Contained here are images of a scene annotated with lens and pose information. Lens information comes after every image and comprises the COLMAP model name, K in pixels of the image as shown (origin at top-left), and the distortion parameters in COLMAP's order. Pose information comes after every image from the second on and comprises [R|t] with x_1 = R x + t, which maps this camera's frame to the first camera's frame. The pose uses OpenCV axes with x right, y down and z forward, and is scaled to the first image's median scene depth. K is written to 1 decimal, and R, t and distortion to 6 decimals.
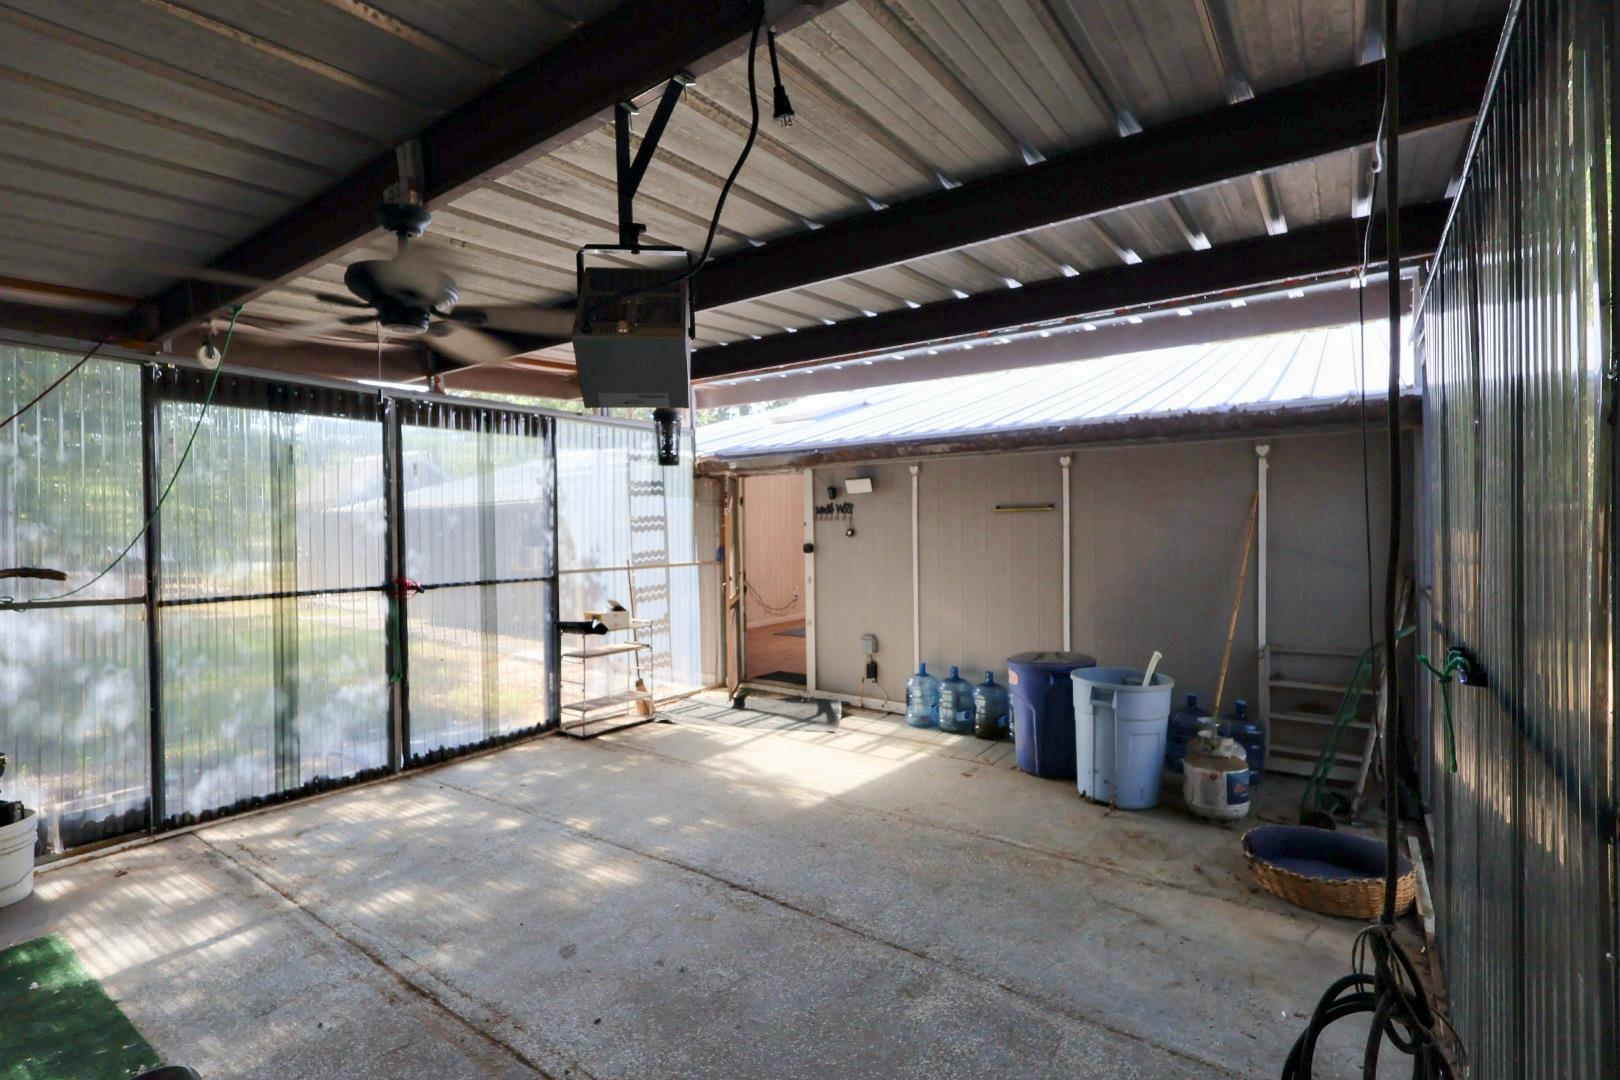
lens RADIAL K [[747.6, 0, 807.5], [0, 747.6, 538.4], [0, 0, 1]] dist [-0.003485, 0.000944]
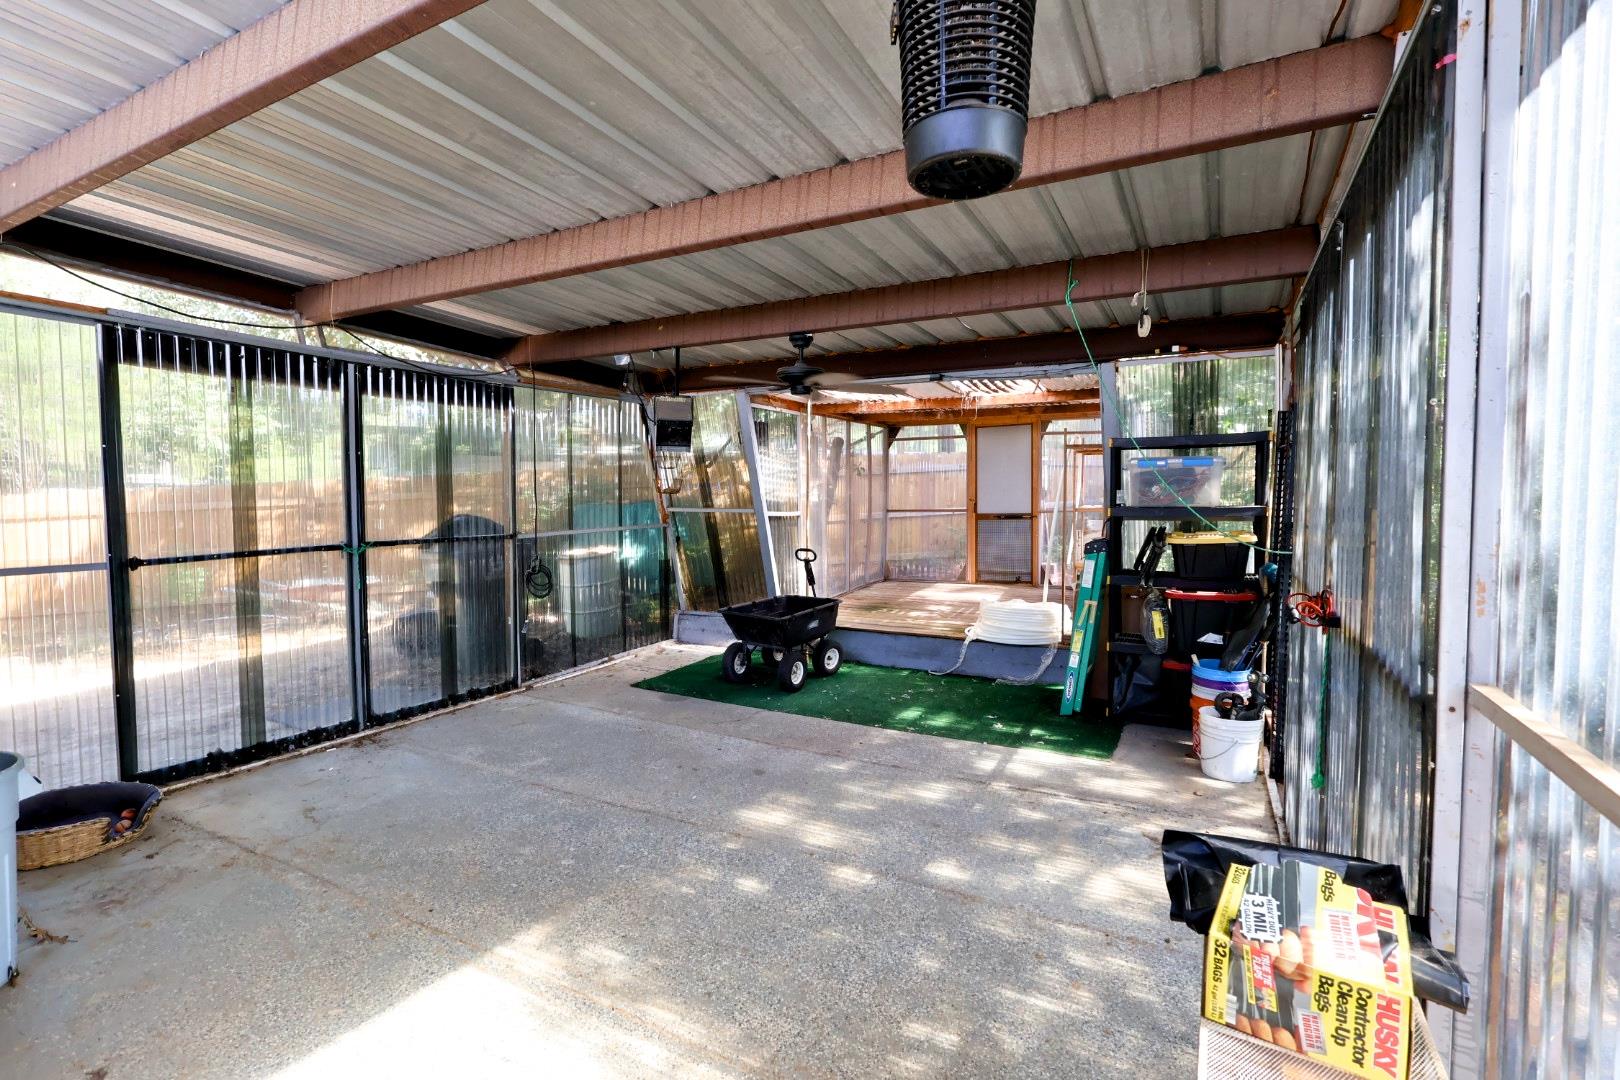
lens RADIAL K [[747.6, 0, 807.5], [0, 747.6, 538.4], [0, 0, 1]] dist [-0.003485, 0.000944]
pose [[-0.993148, 0.013358, -0.116098, -0.202265], [0.005028, 0.997410, 0.071747, -0.020612], [0.116756, 0.070671, -0.990643, 2.029743]]
